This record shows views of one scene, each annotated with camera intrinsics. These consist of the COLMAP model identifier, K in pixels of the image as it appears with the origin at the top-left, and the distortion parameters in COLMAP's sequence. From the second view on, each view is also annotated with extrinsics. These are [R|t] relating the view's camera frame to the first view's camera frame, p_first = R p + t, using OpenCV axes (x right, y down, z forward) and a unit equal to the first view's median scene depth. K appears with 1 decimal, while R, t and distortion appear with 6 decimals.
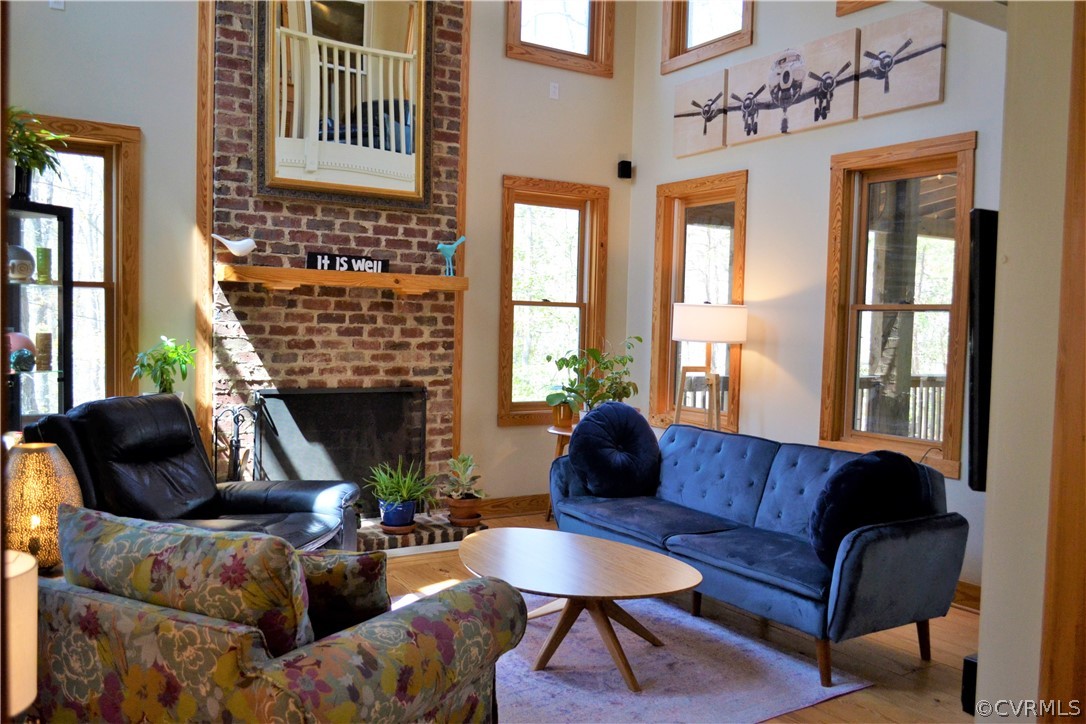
lens RADIAL K [[917.5, 0, 543.4], [0, 917.5, 360.7], [0, 0, 1]] dist [-0.007505, -0.009720]
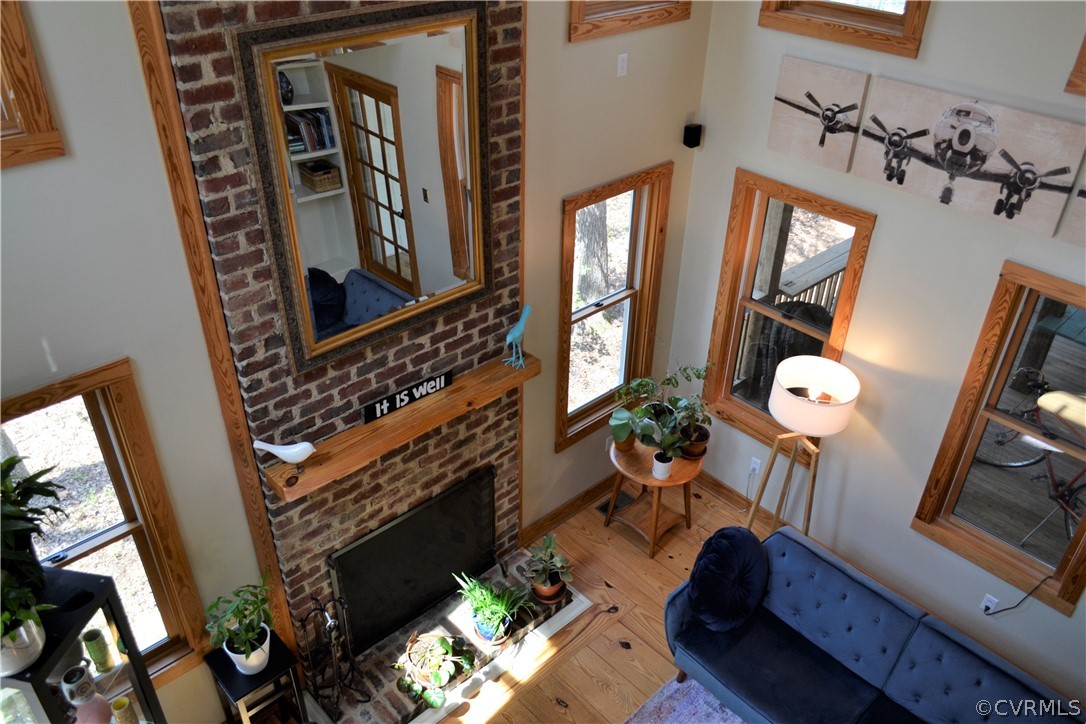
lens RADIAL K [[861.9, 0, 542.4], [0, 861.9, 367.7], [0, 0, 1]] dist [-0.008844, -0.002859]
pose [[0.983924, -0.104315, 0.144958, -0.203836], [0.013115, 0.851691, 0.523880, -0.518958], [-0.178108, -0.513557, 0.839367, 0.354726]]
